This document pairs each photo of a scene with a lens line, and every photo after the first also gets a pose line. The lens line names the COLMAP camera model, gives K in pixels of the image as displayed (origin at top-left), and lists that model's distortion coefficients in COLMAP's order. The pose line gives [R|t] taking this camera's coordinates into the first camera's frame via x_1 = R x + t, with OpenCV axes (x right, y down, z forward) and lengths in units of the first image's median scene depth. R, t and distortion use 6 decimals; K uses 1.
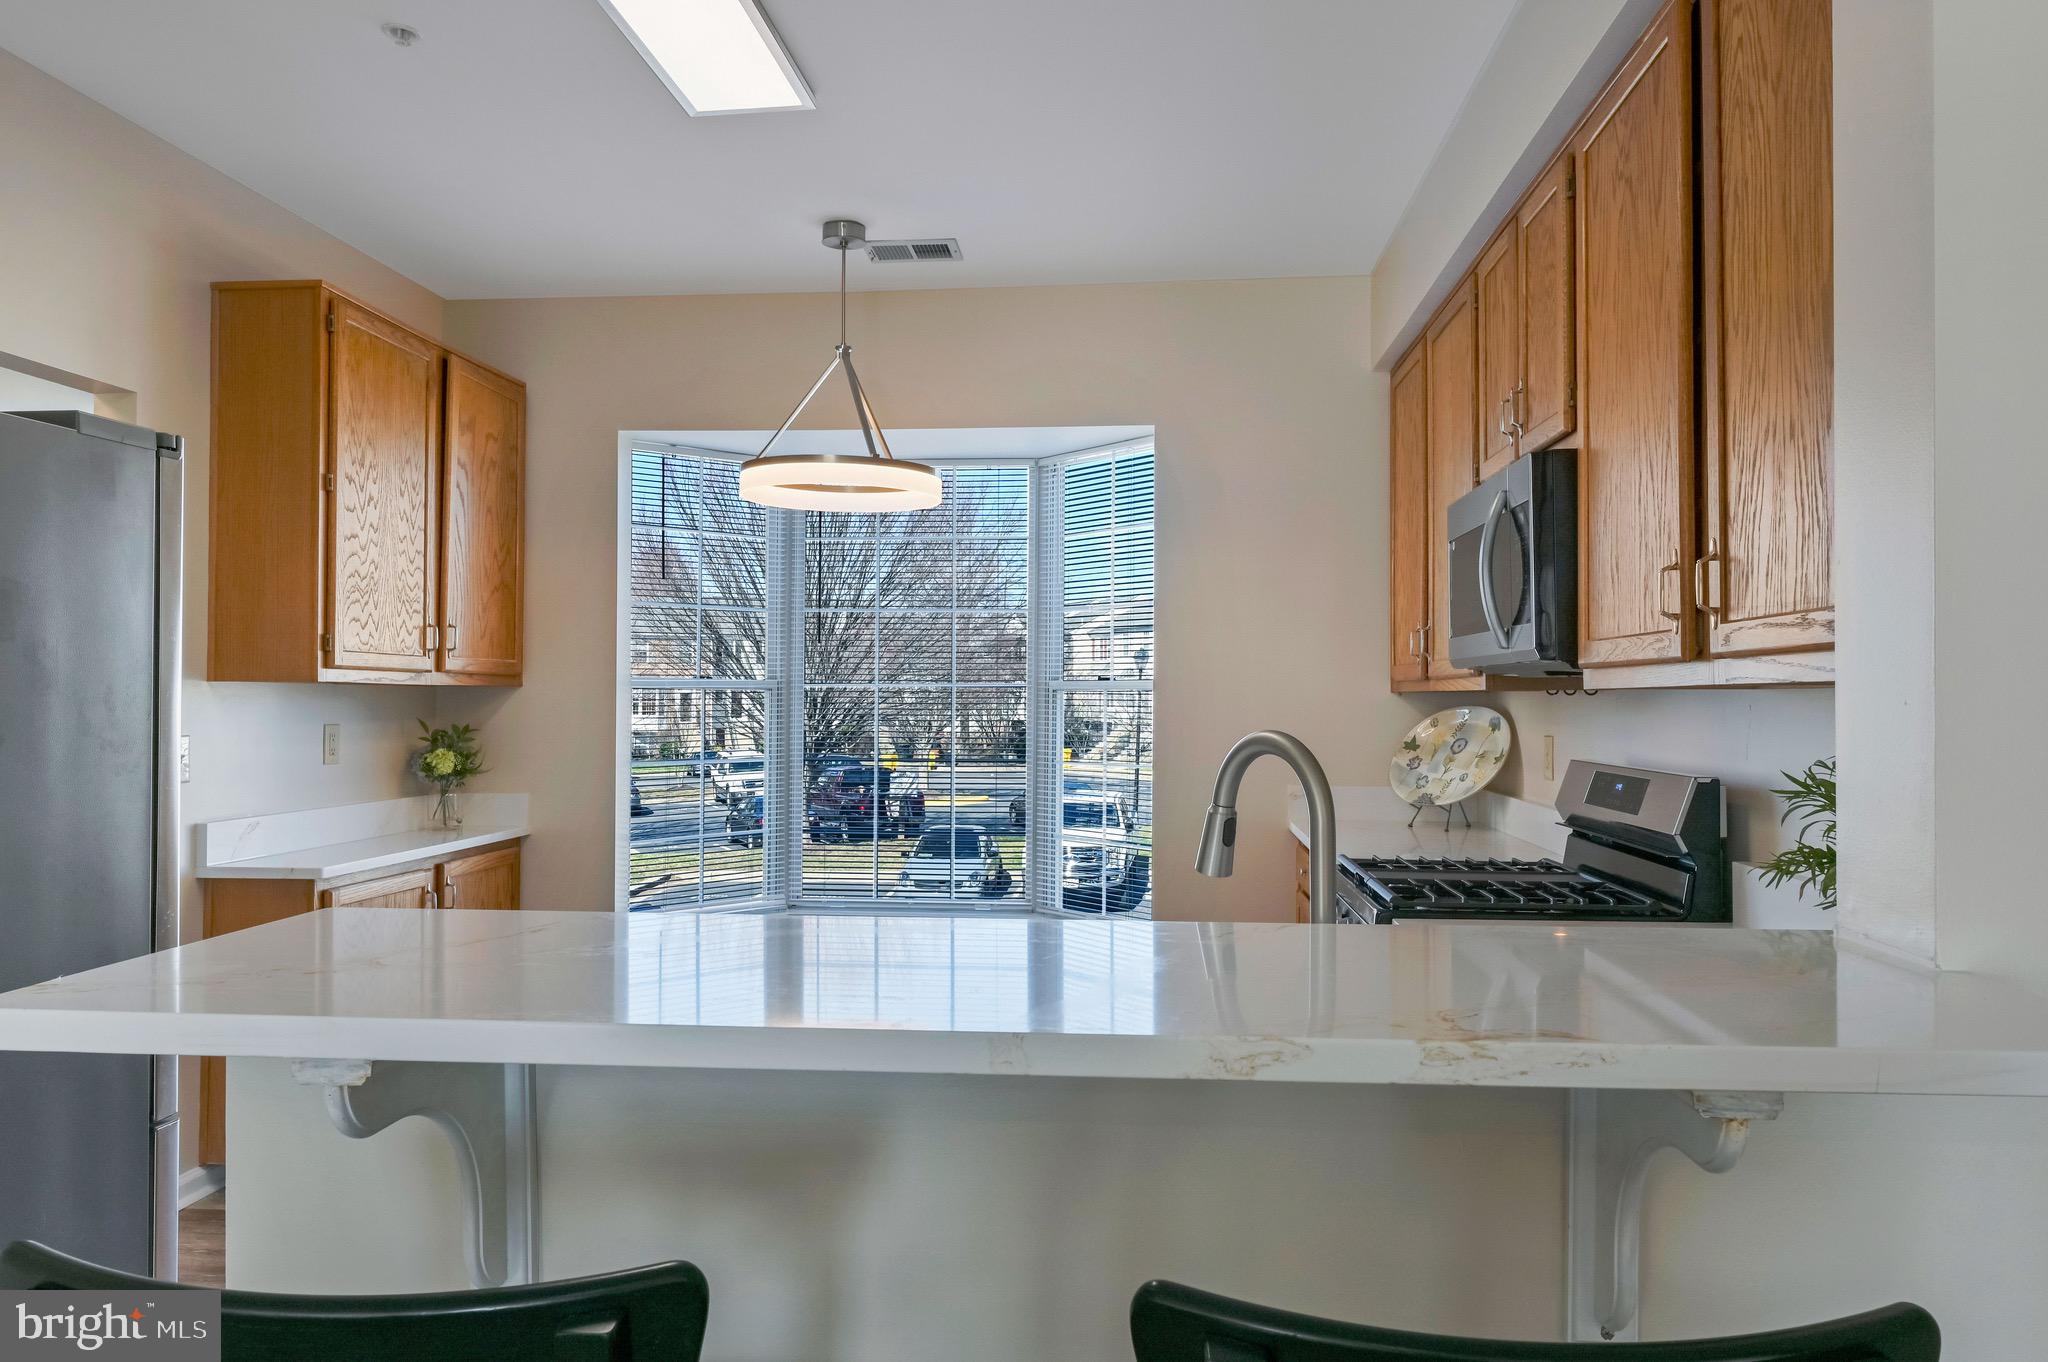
lens RADIAL K [[1407.8, 0, 1033.3], [0, 1407.8, 687.5], [0, 0, 1]] dist [-0.006392, -0.002896]
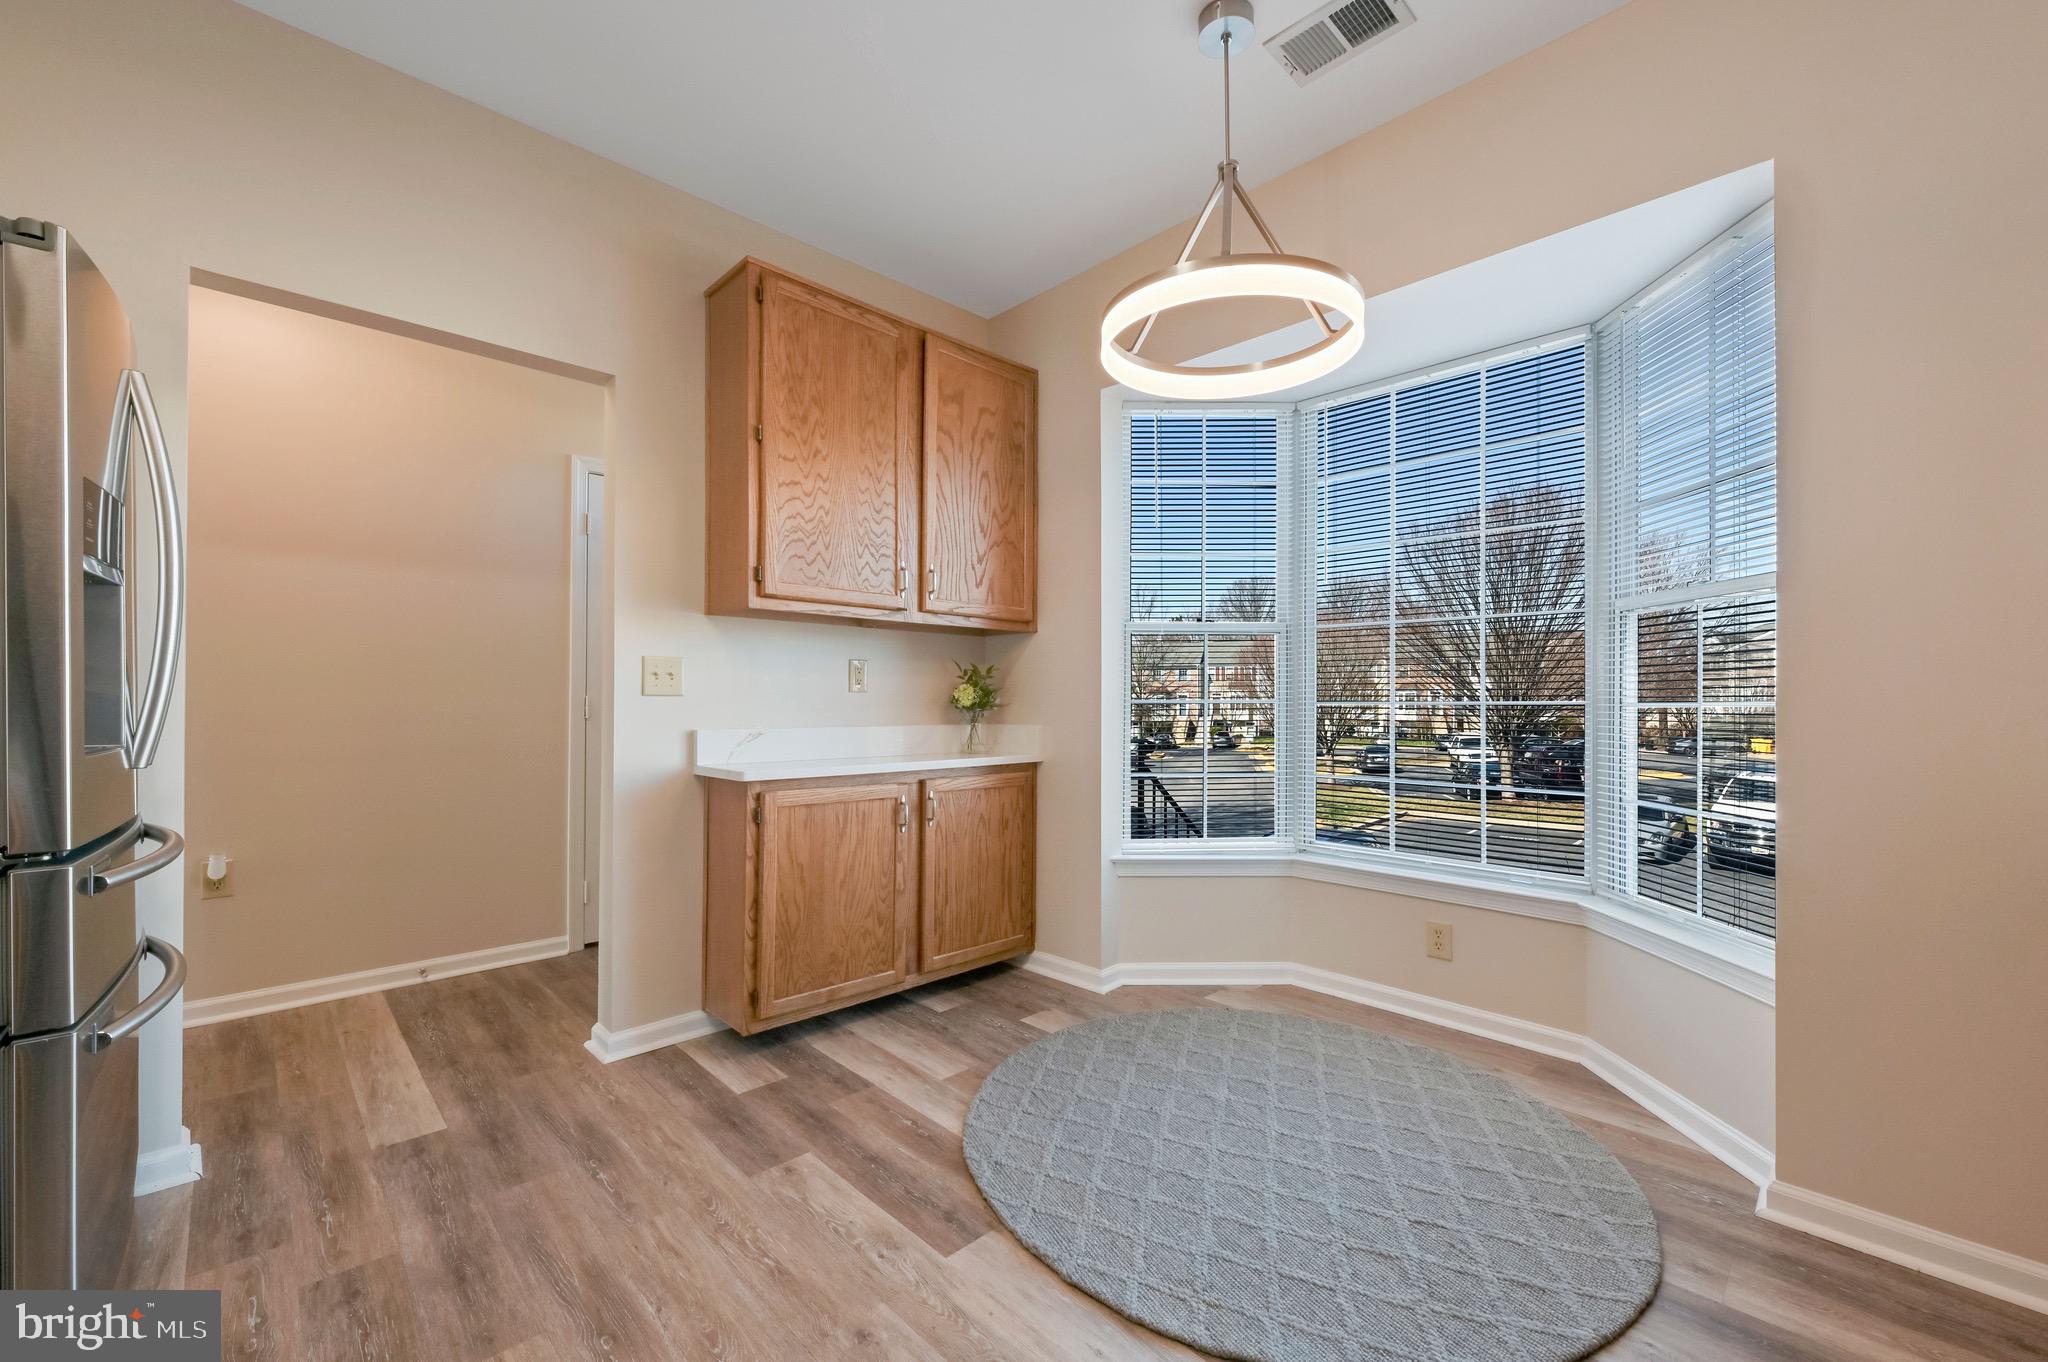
lens RADIAL K [[817.4, 0, 1014.3], [0, 817.4, 691.0], [0, 0, 1]] dist [-0.010625, 0.000150]
pose [[0.748341, -0.009320, -0.663248, 0.080468], [0.005718, 0.999955, -0.007601, 0.062751], [0.663289, 0.001895, 0.748361, 0.588665]]
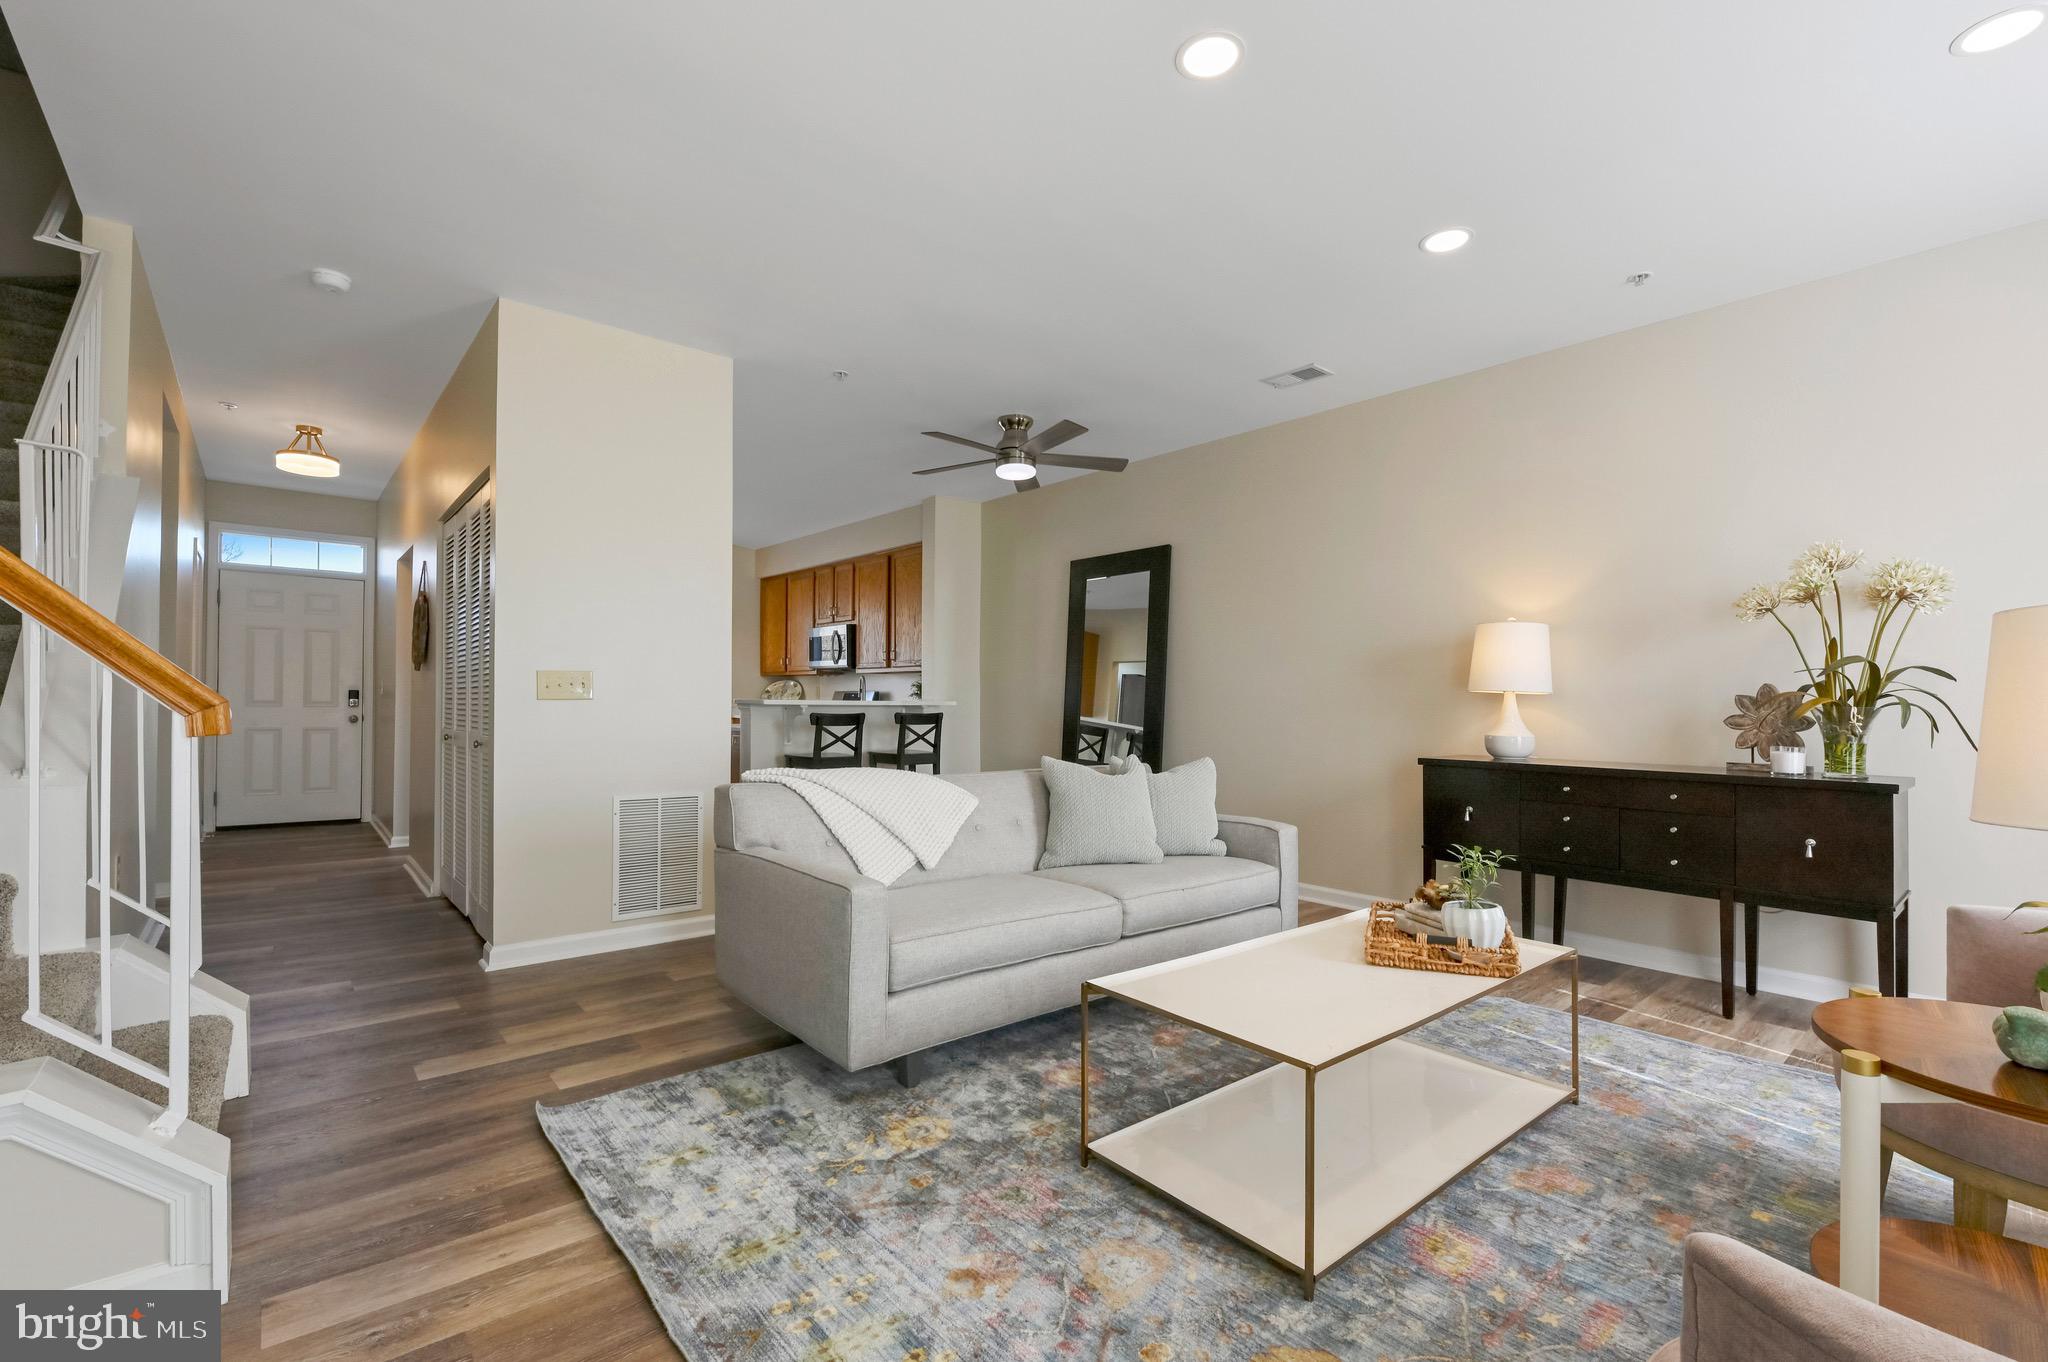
lens RADIAL K [[896.0, 0, 1027.5], [0, 896.0, 704.8], [0, 0, 1]] dist [0.000240, 0.000139]
pose [[0.704189, -0.002439, 0.710009, -0.898636], [-0.011001, 0.999837, 0.014346, 0.038230], [-0.709928, -0.017913, 0.704047, -1.040477]]
